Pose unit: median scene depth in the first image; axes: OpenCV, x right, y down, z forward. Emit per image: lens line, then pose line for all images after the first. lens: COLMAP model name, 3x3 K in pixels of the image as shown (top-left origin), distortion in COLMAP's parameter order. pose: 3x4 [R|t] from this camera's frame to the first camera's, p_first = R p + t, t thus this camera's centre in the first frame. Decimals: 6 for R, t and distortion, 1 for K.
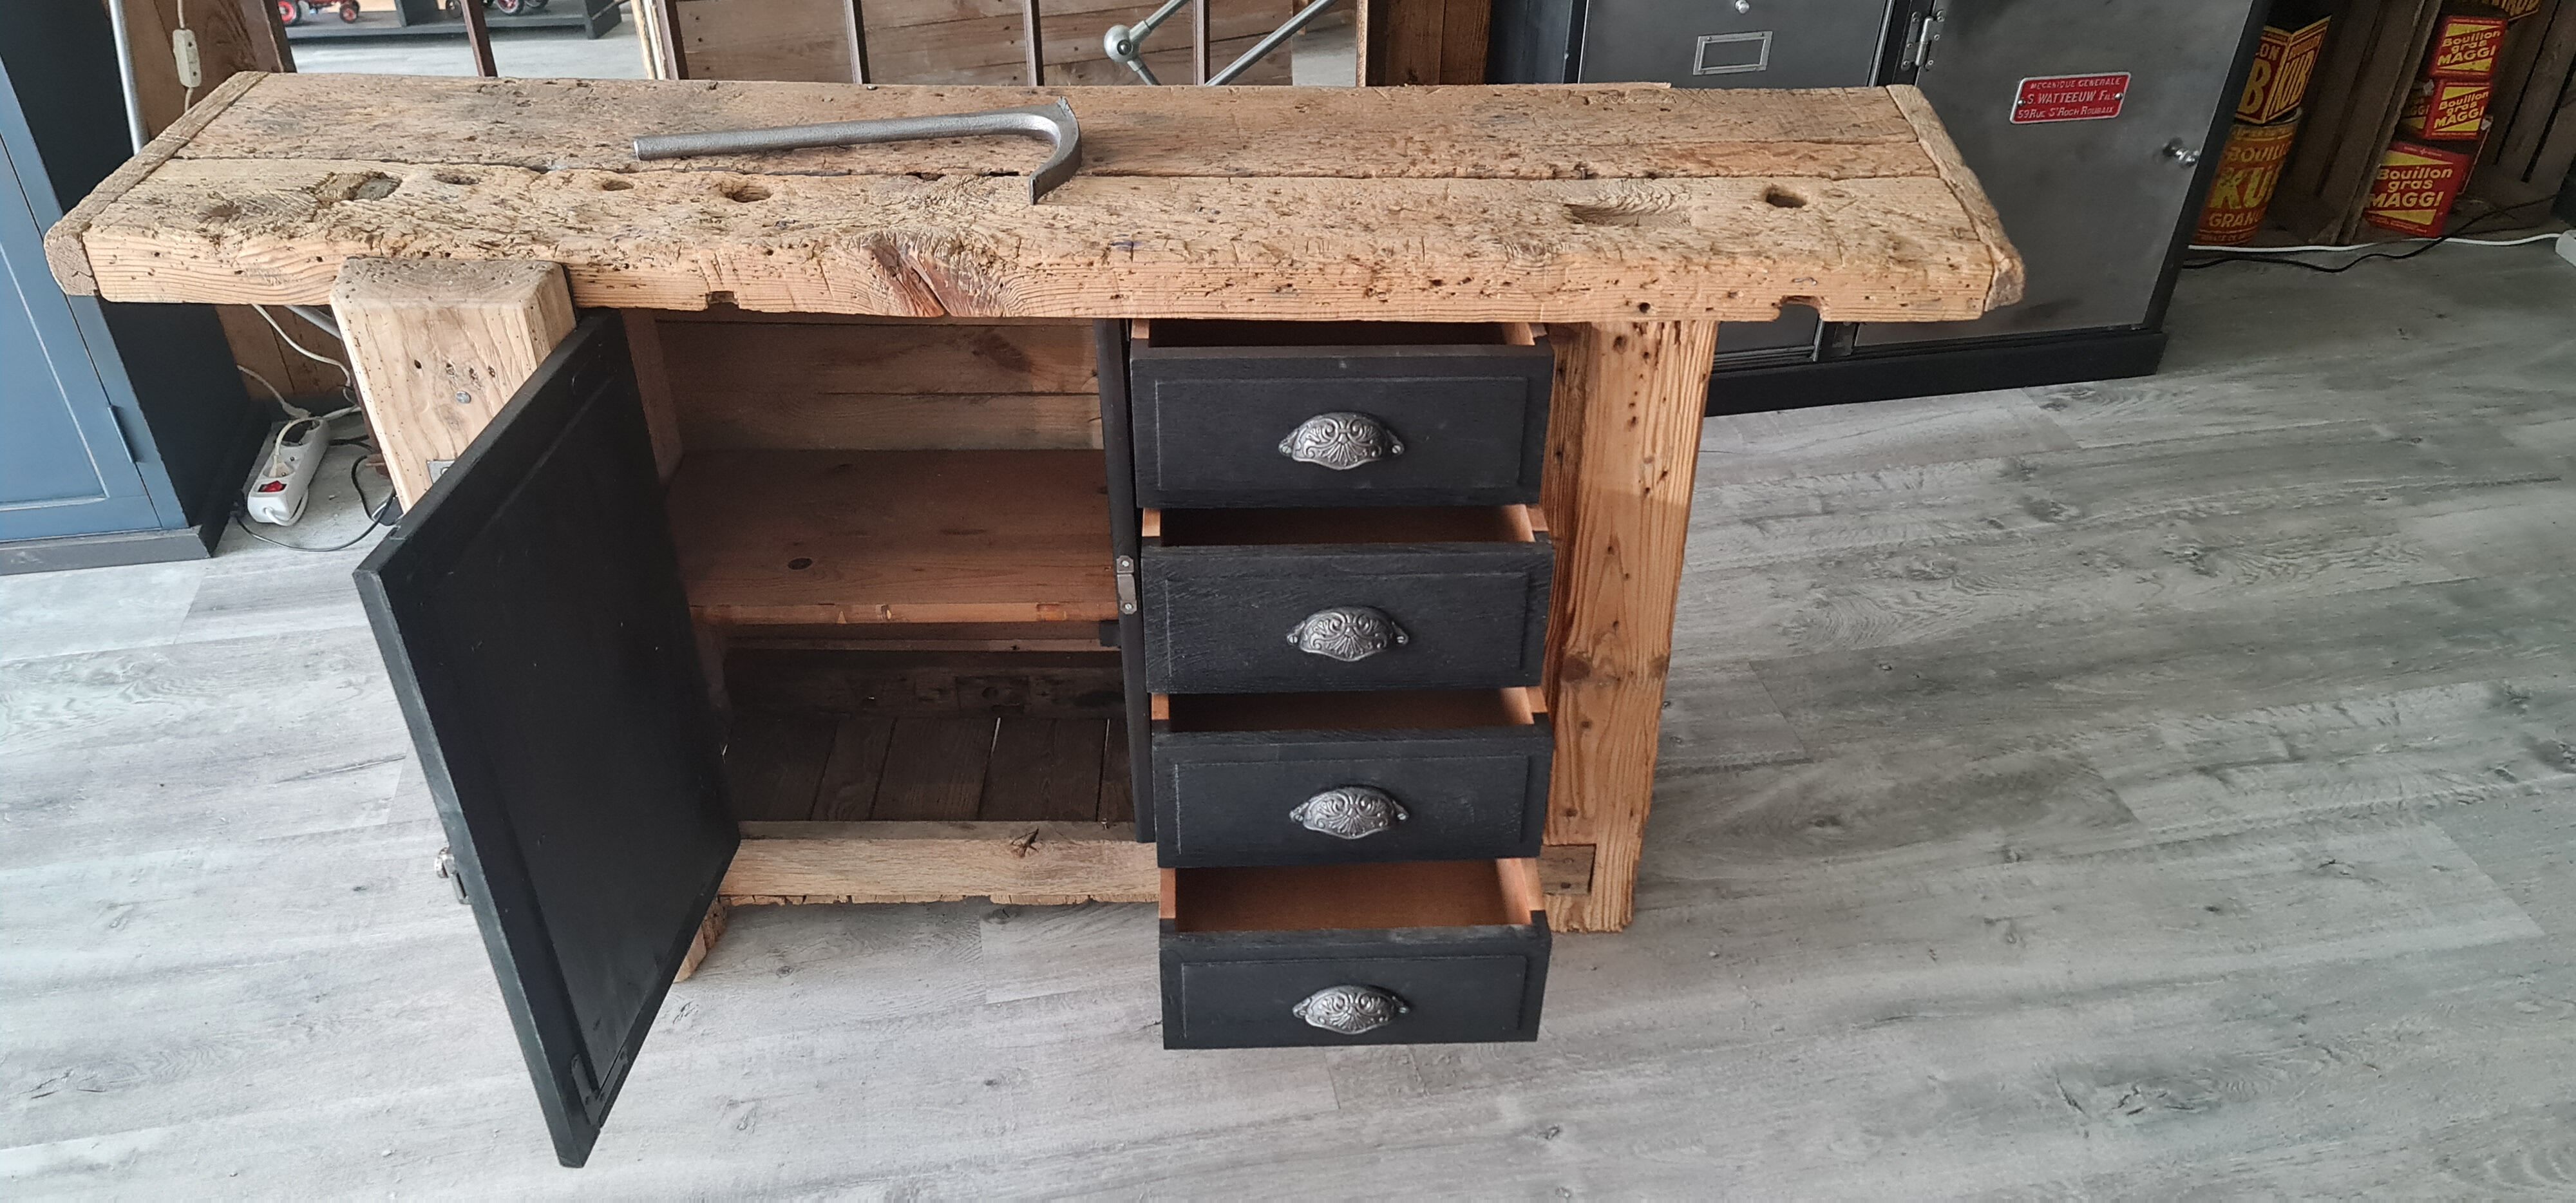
lens RADIAL K [[1883.7, 0, 1286.0], [0, 1883.7, 622.9], [0, 0, 1]] dist [0.076606, -0.054469]
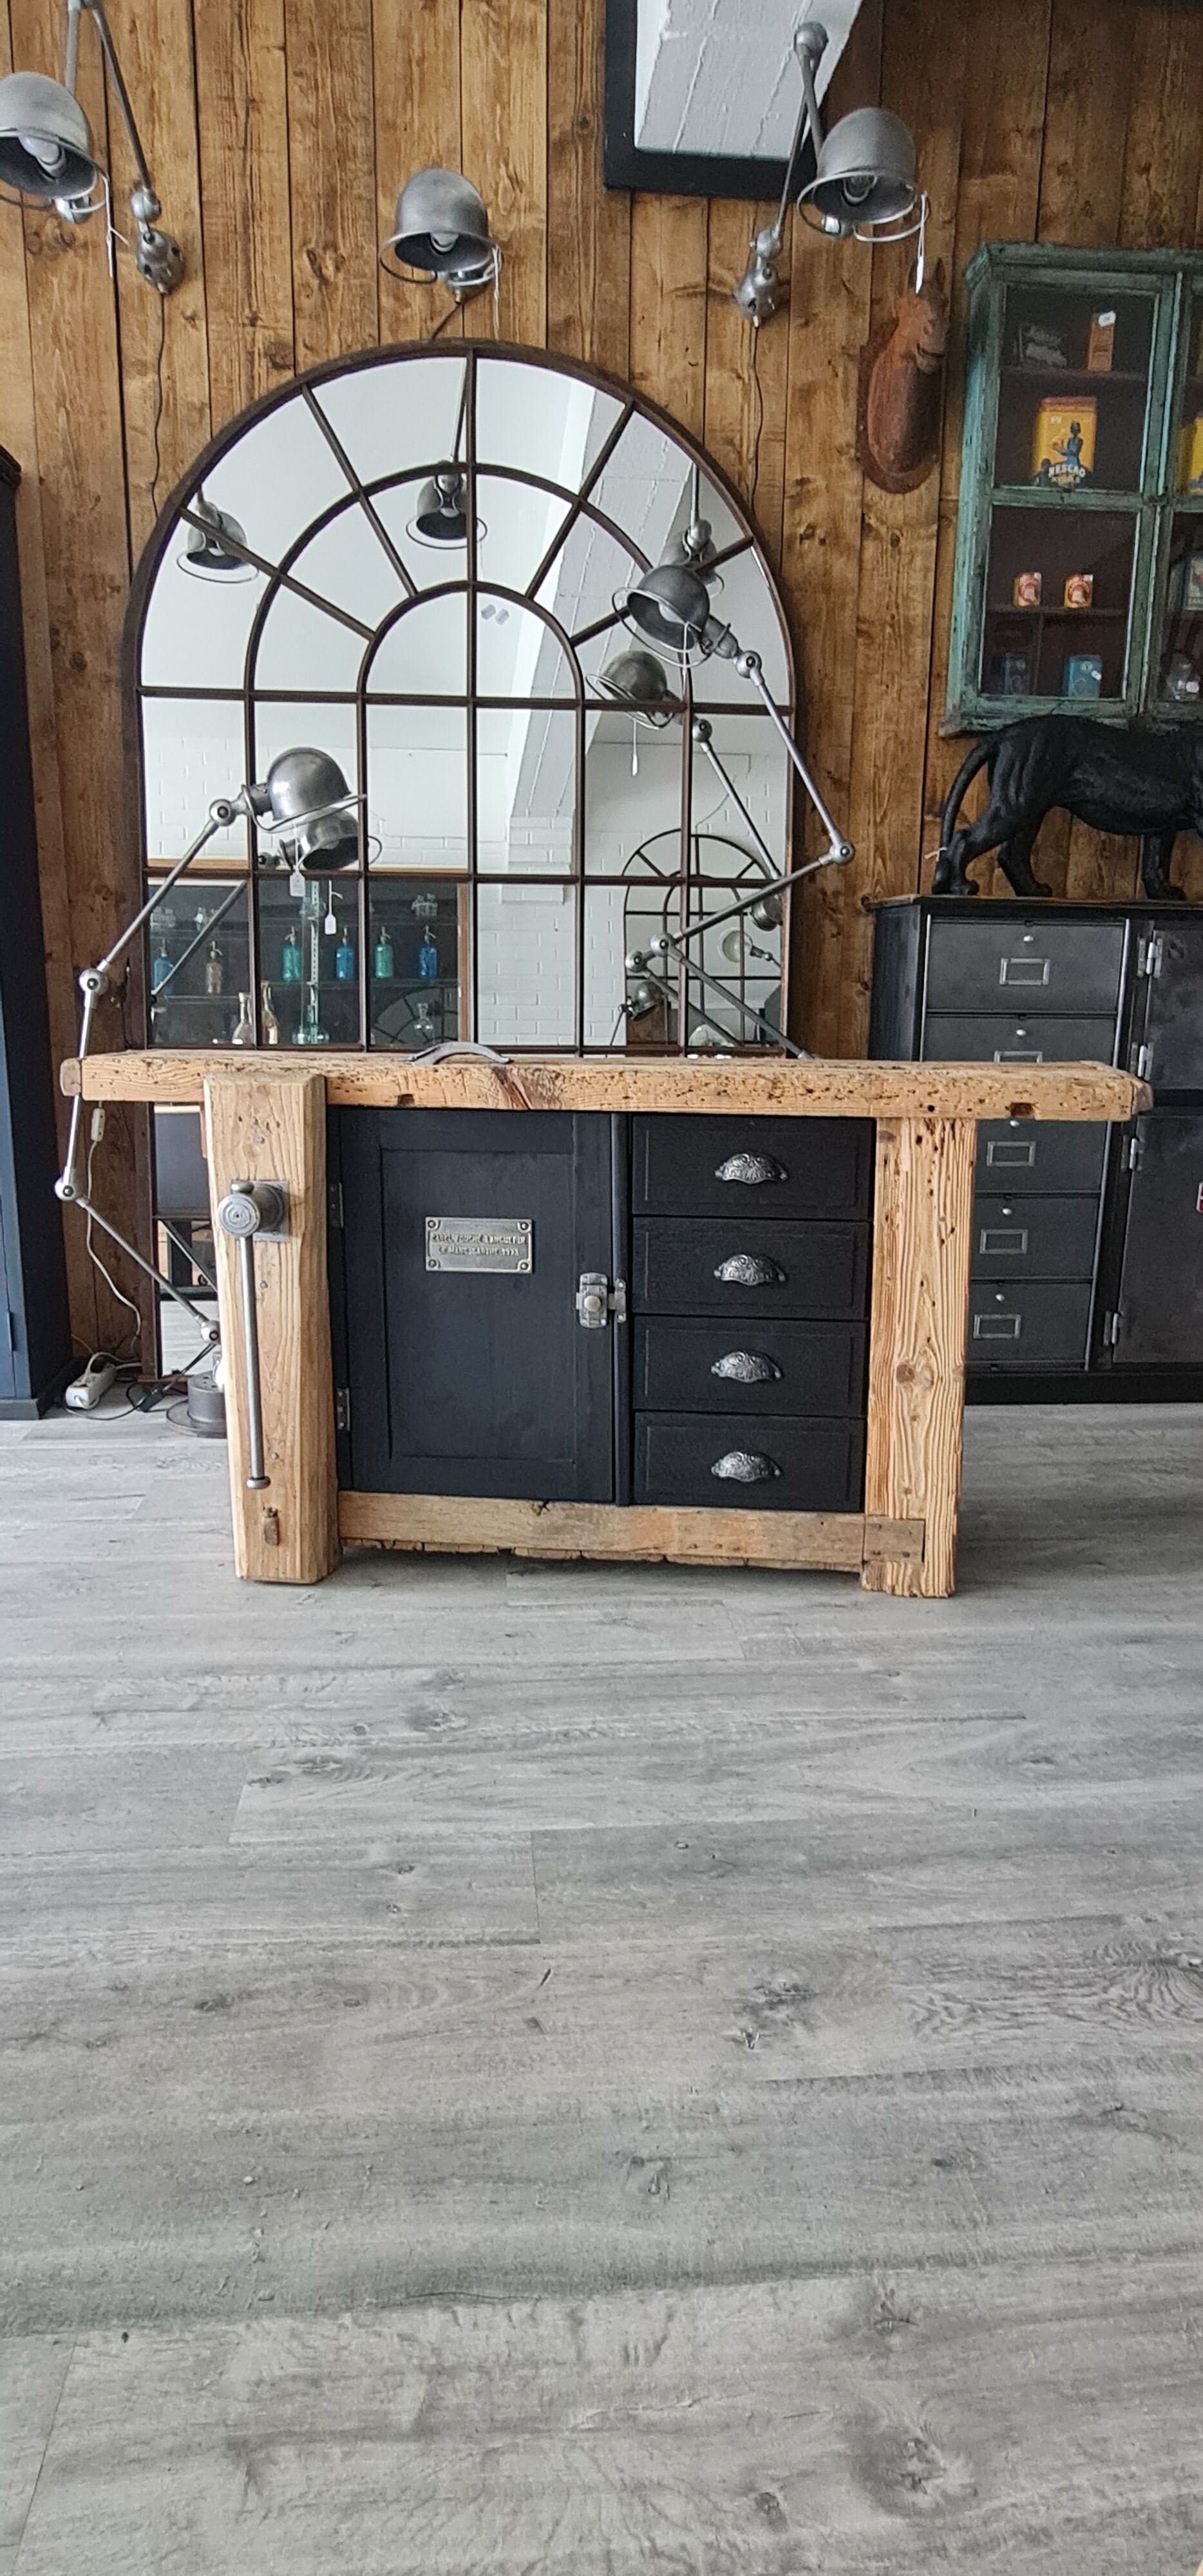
lens RADIAL K [[1470.8, 0, 607.2], [0, 1470.8, 1309.1], [0, 0, 1]] dist [-0.005208, -0.002885]
pose [[0.995230, 0.024401, -0.094458, 0.023052], [-0.060620, 0.913293, -0.402768, 0.483476], [0.076440, 0.406573, 0.910415, -0.142787]]
